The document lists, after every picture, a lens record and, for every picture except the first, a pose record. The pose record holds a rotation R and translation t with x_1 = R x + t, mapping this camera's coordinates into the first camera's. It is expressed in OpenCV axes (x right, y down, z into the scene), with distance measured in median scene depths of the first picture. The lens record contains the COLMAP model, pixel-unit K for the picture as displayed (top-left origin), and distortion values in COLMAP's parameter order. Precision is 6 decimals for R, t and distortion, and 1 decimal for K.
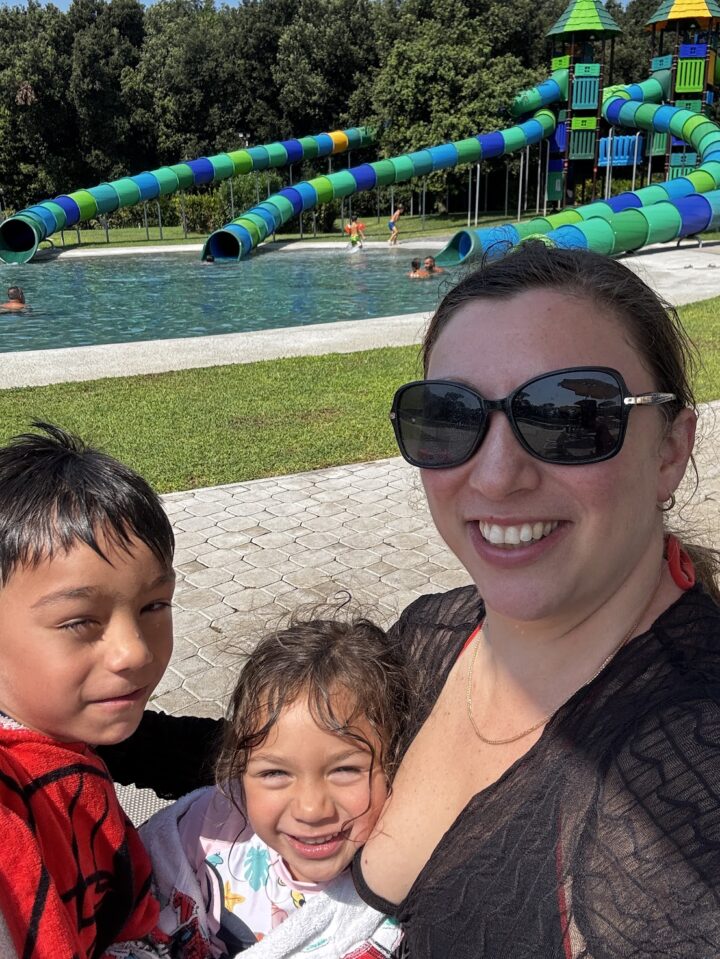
lens RADIAL K [[728.0, 0, 360.0], [0, 728.0, 479.5], [0, 0, 1]] dist [-0.007407, -0.003396]
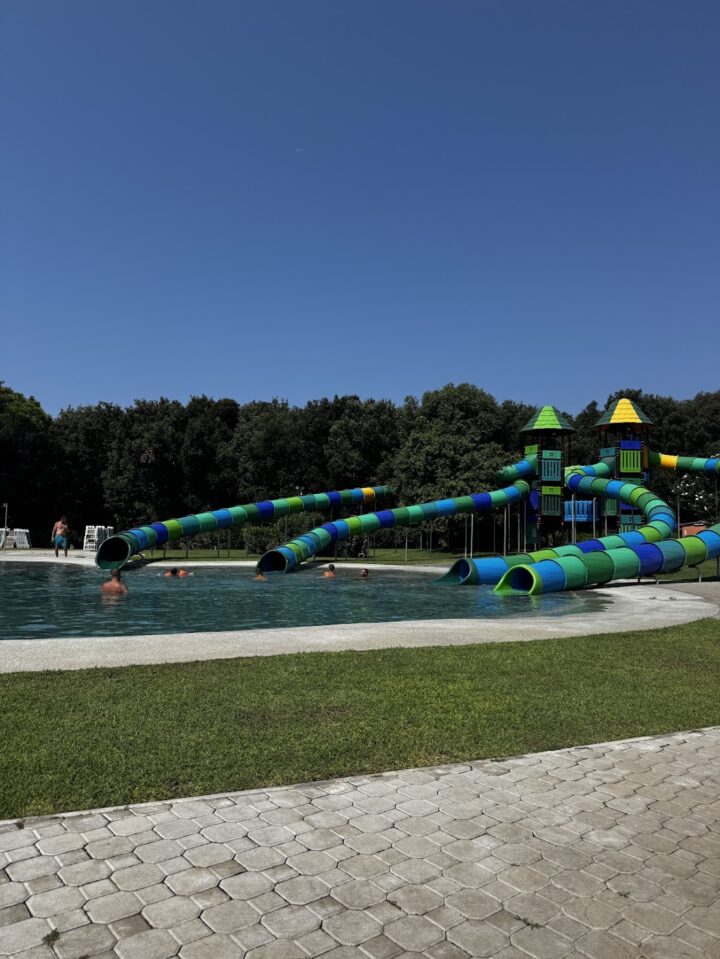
lens RADIAL K [[712.7, 0, 352.6], [0, 712.7, 478.6], [0, 0, 1]] dist [0.165672, -0.153629]
pose [[0.998347, 0.043772, -0.037257, -0.010172], [-0.054907, 0.917972, -0.392826, 0.034137], [0.017006, 0.394222, 0.918858, -0.240367]]
